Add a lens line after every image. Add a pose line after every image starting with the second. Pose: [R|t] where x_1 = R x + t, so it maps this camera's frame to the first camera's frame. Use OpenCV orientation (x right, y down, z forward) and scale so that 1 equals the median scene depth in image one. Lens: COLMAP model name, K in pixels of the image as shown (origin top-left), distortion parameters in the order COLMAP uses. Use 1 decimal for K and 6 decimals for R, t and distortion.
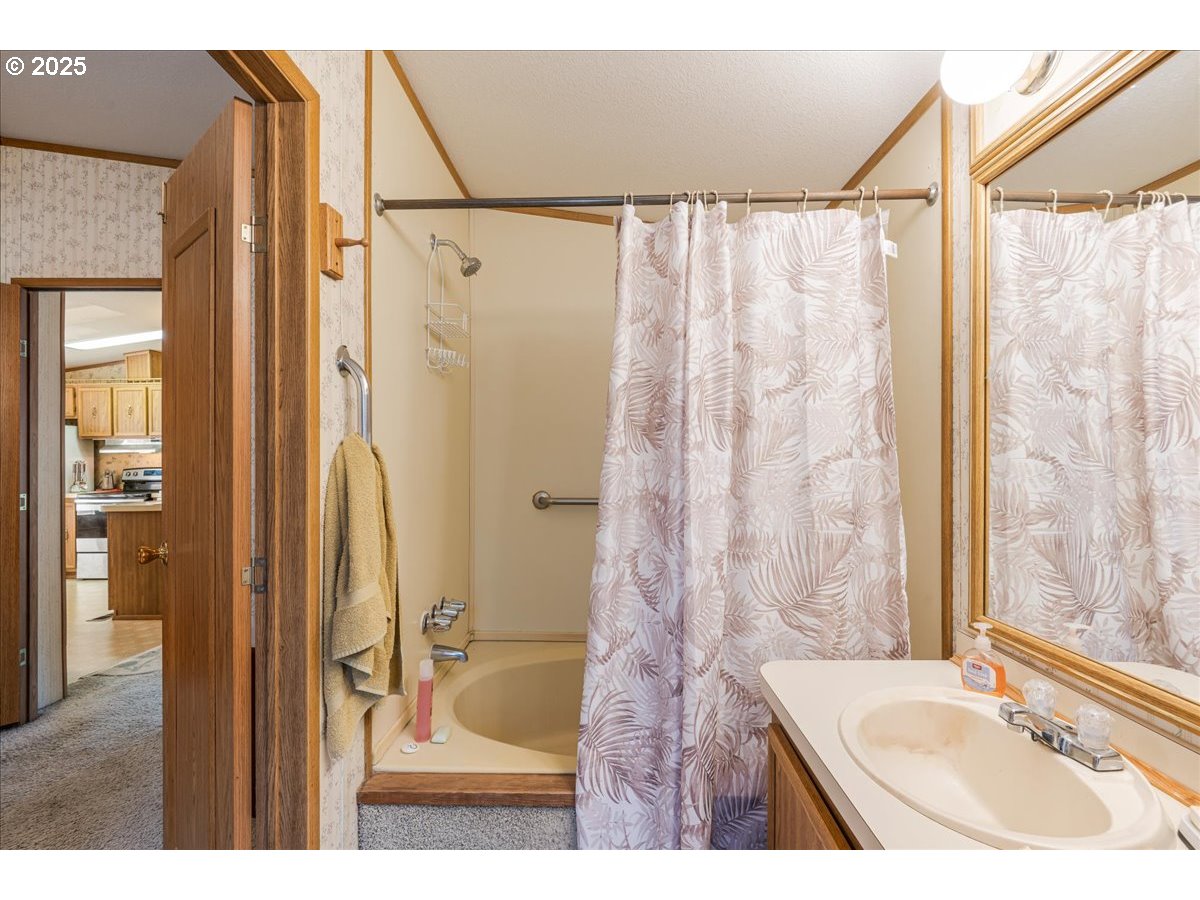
lens RADIAL K [[552.6, 0, 602.4], [0, 552.6, 454.5], [0, 0, 1]] dist [-0.001217, -0.000655]
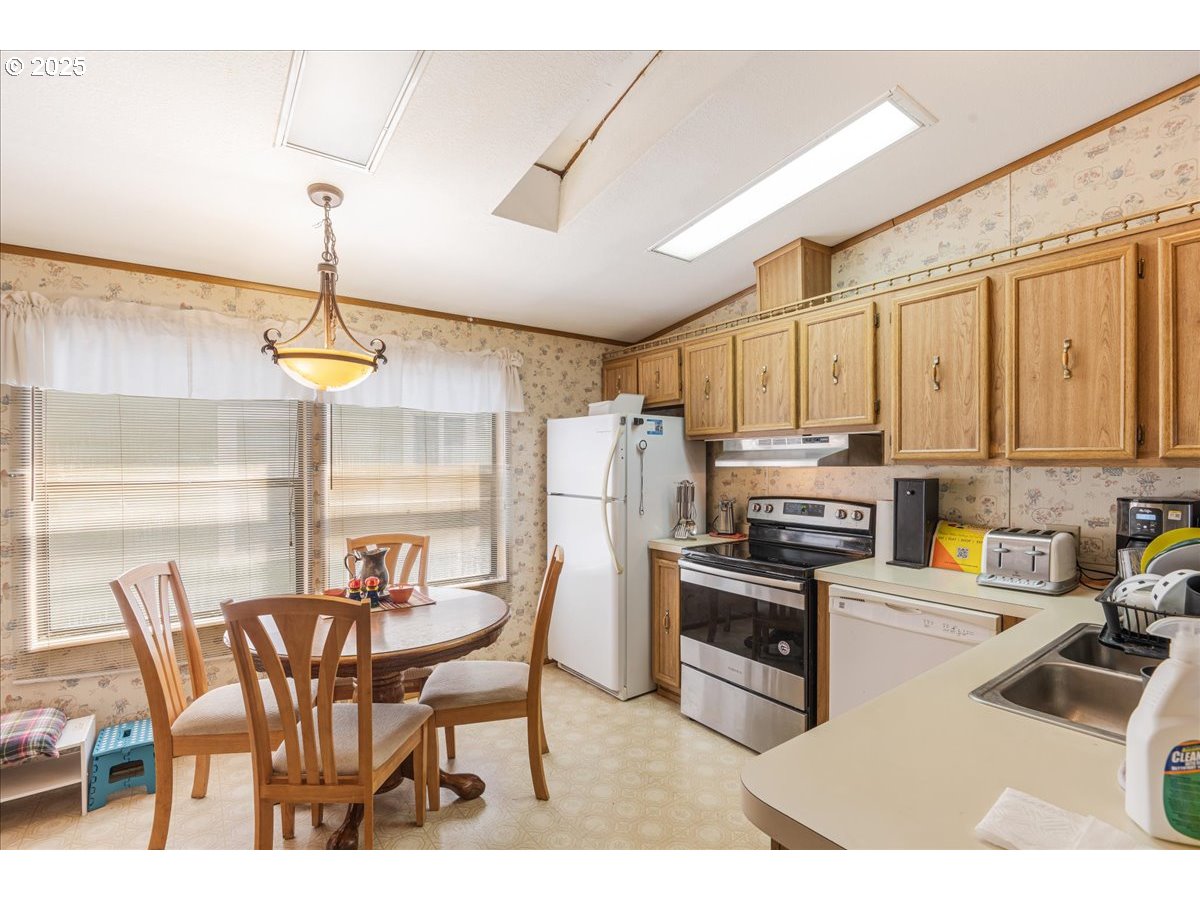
lens RADIAL K [[540.9, 0, 594.9], [0, 540.9, 461.0], [0, 0, 1]] dist [-0.021940, -0.000582]
pose [[0.591955, 0.007683, -0.805935, -0.566895], [-0.001178, 0.999962, 0.008667, -0.011935], [0.805970, -0.004181, 0.591941, 0.606625]]
